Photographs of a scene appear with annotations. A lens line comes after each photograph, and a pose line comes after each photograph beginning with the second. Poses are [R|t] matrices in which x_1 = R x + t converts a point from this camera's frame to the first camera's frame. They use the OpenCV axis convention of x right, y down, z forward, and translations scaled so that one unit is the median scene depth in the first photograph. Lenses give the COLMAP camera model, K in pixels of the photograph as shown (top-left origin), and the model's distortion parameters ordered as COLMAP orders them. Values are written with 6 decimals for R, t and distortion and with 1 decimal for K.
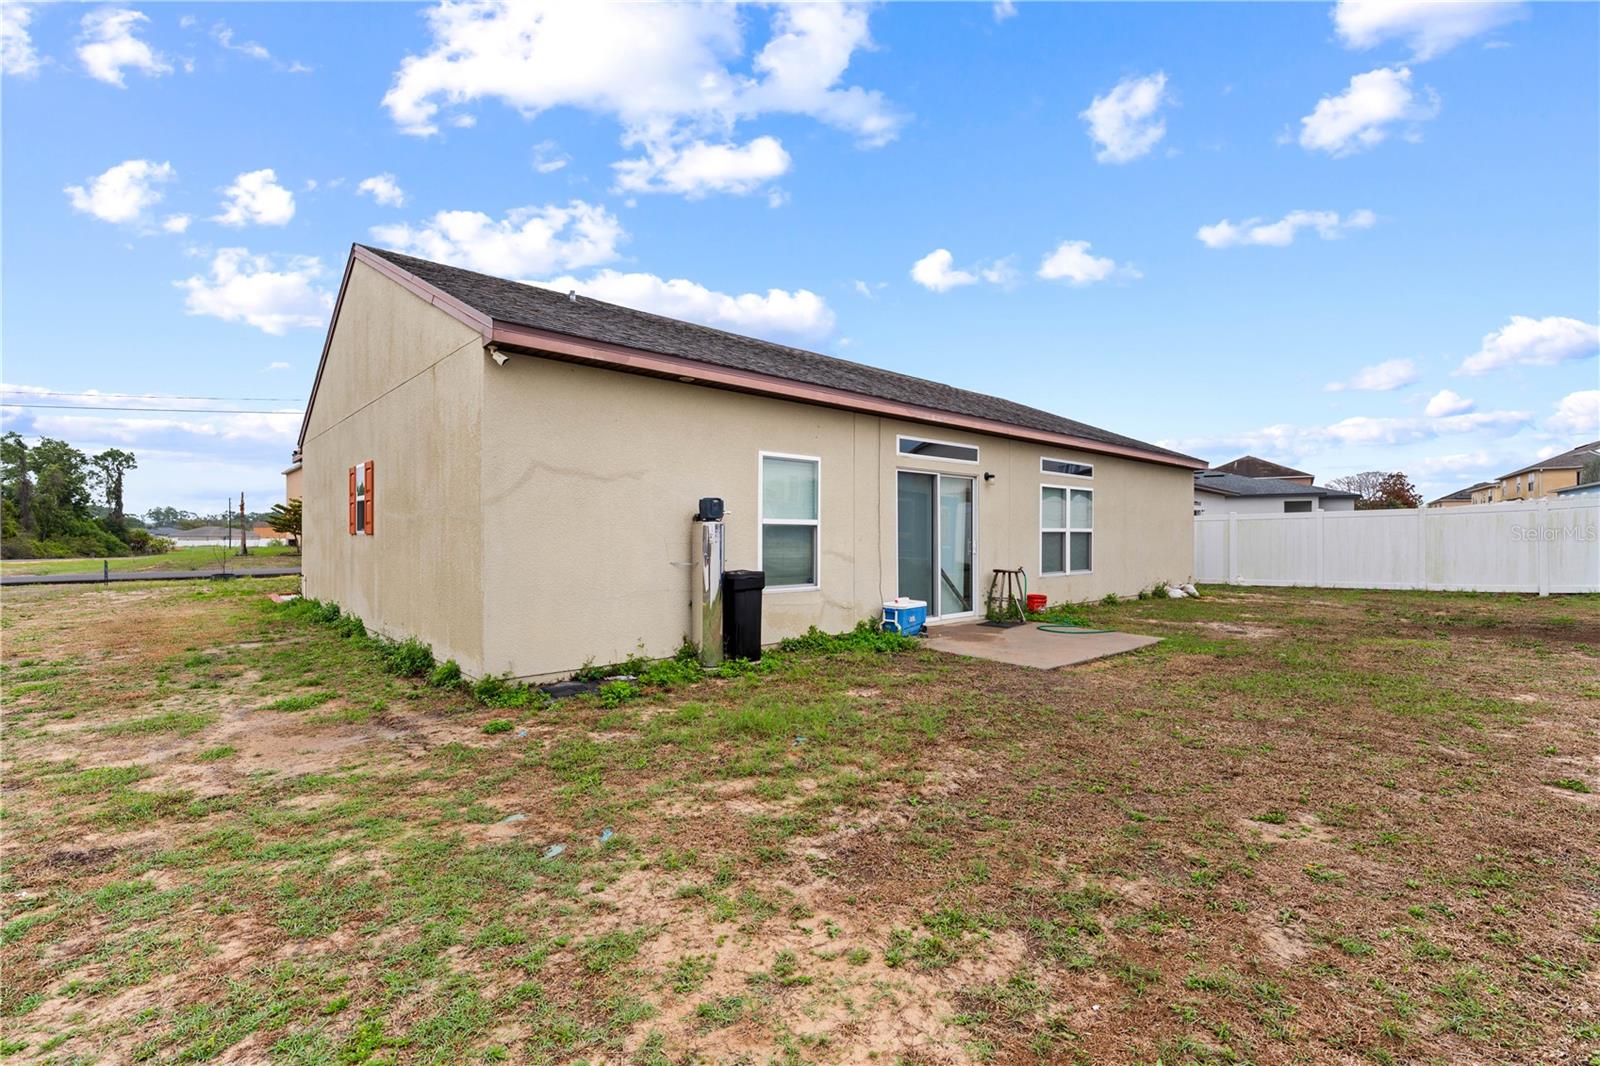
lens RADIAL K [[736.6, 0, 800.0], [0, 736.6, 533.0], [0, 0, 1]] dist [-0.000024, -0.000022]
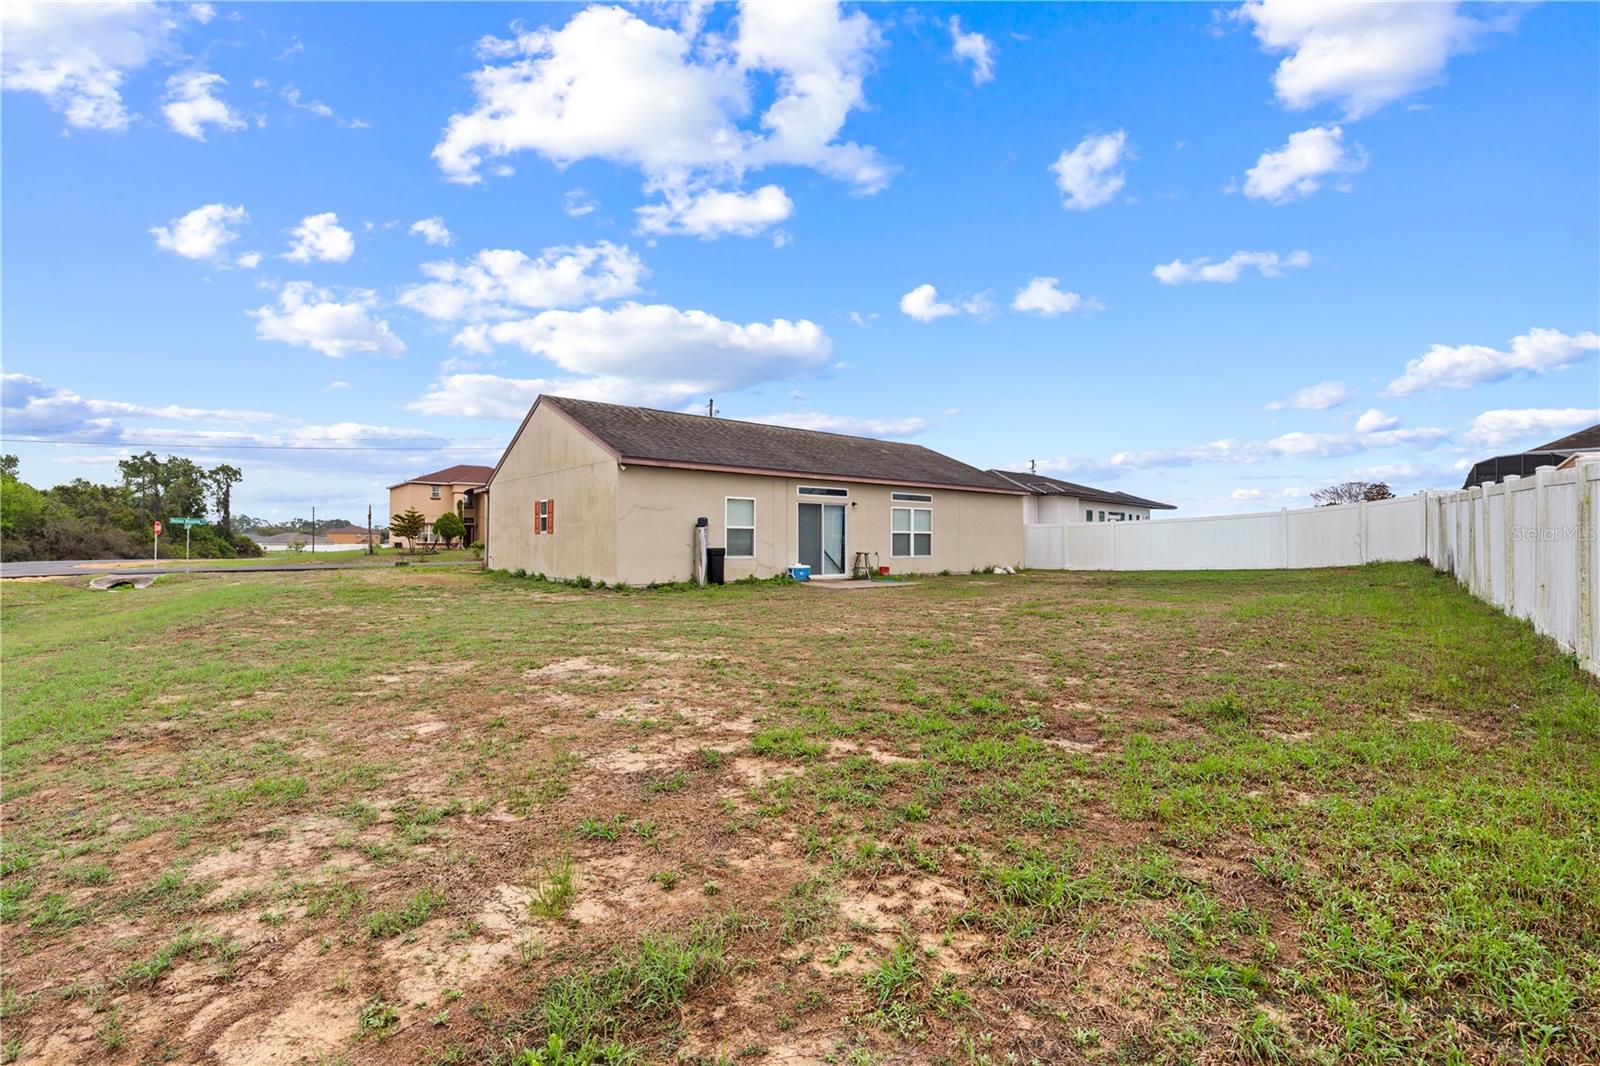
lens RADIAL K [[735.6, 0, 851.3], [0, 735.6, 529.9], [0, 0, 1]] dist [0.000315, 0.000069]
pose [[0.998852, 0.003114, 0.047805, 0.024932], [-0.002904, 0.999986, -0.004467, 0.000040], [-0.047819, 0.004323, 0.998847, -0.143922]]
